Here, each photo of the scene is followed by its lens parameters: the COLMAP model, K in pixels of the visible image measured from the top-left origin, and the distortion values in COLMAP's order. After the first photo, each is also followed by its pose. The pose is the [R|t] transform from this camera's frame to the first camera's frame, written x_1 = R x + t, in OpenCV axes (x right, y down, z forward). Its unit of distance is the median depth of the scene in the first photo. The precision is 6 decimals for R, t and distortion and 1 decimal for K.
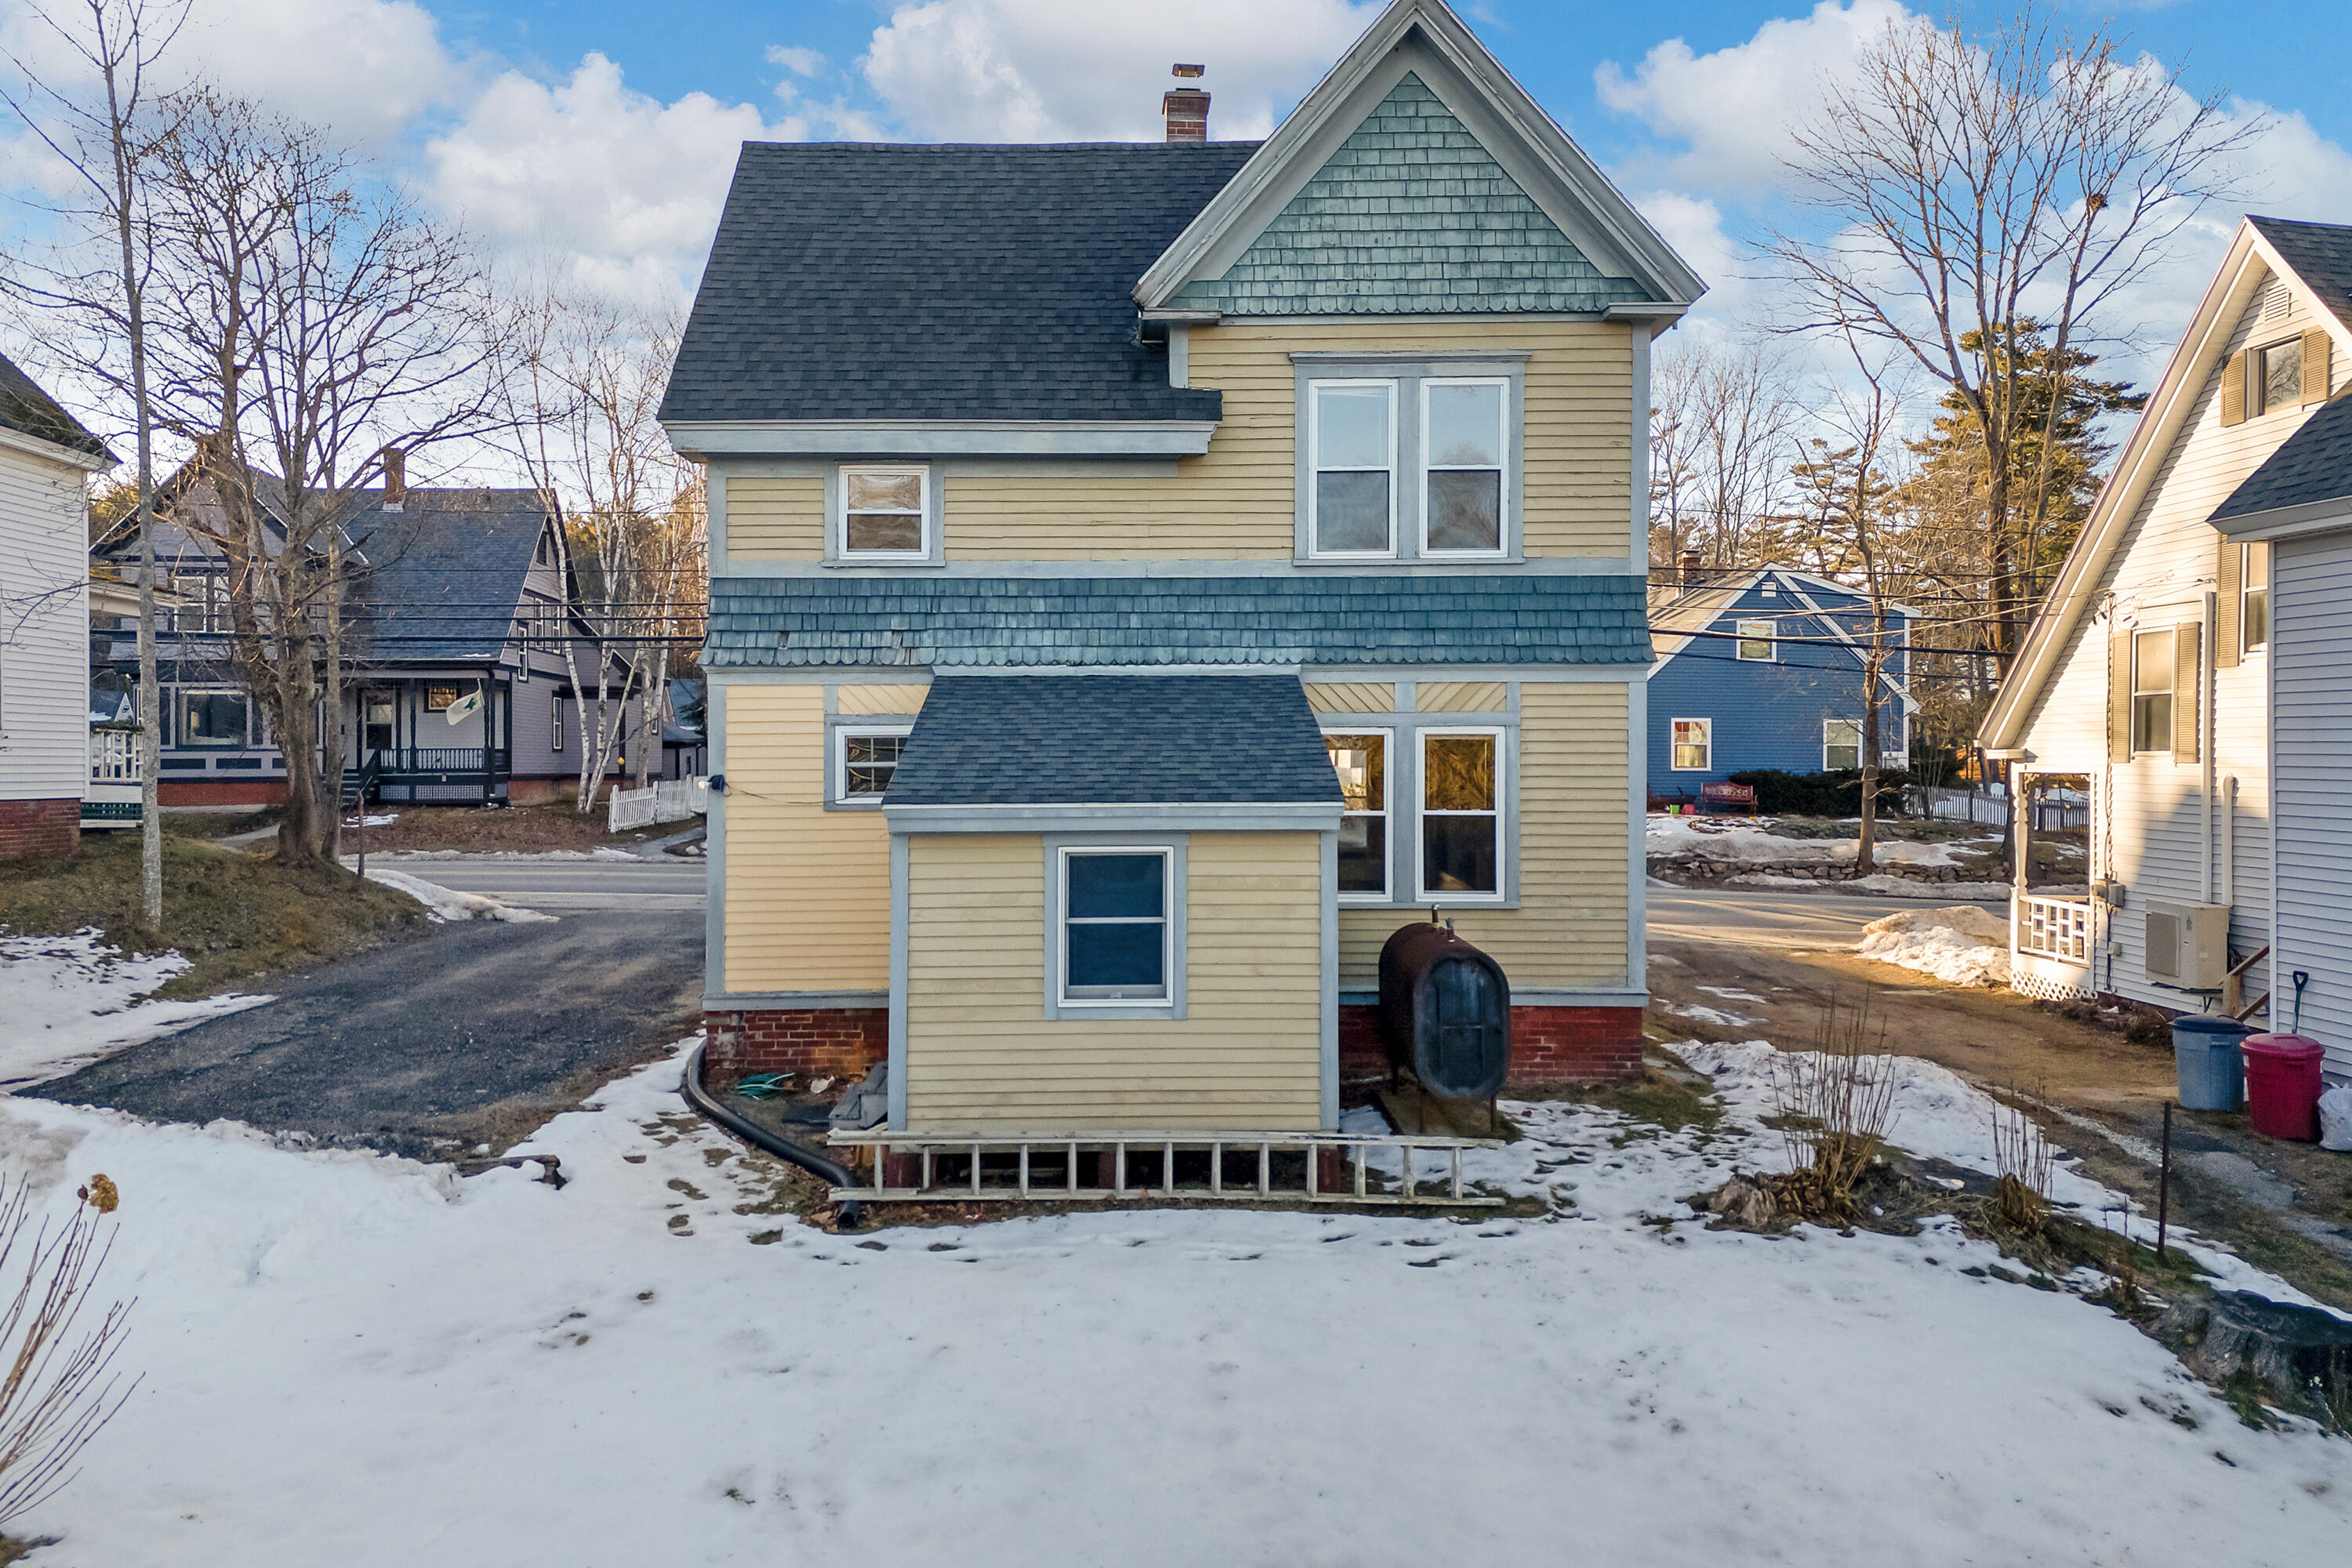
lens RADIAL K [[1696.8, 0, 1163.8], [0, 1696.8, 811.2], [0, 0, 1]] dist [0.113004, -0.030765]
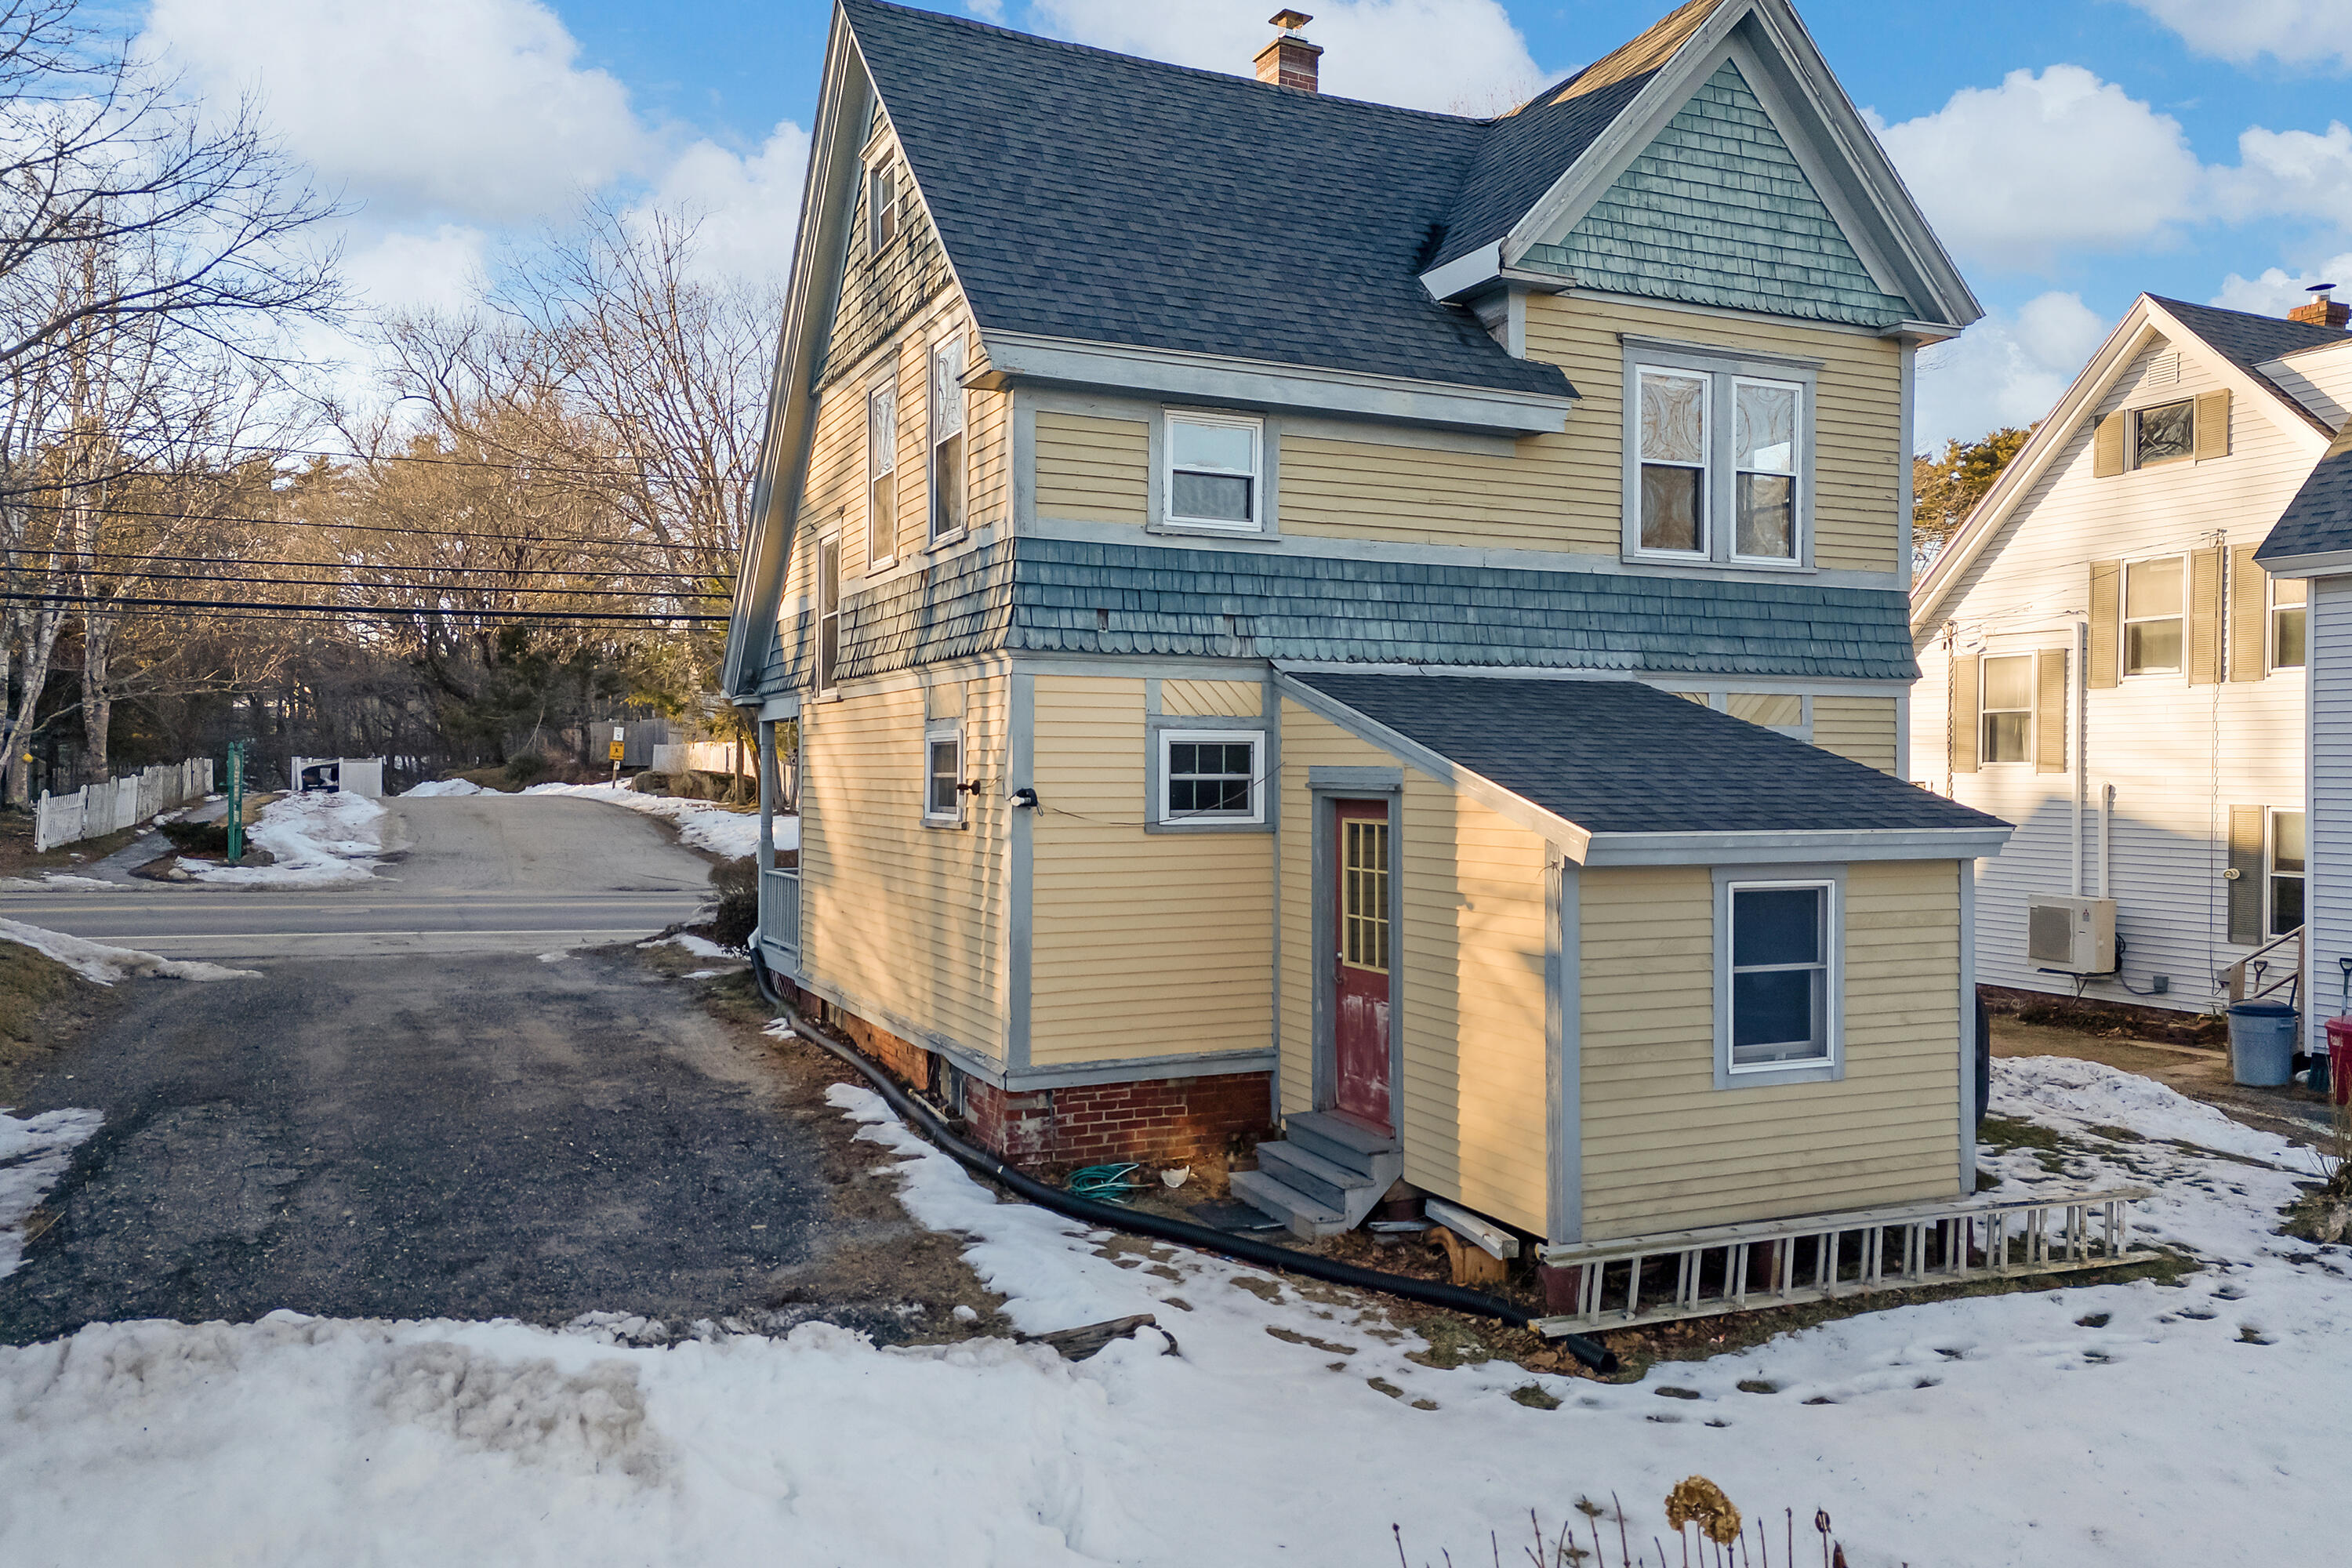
lens RADIAL K [[1676.7, 0, 1123.3], [0, 1676.7, 762.4], [0, 0, 1]] dist [0.051572, -0.012552]
pose [[0.914364, 0.008143, 0.404811, -0.537629], [0.001578, 0.999718, -0.023675, -0.015510], [-0.404890, 0.022286, 0.914094, 0.281015]]
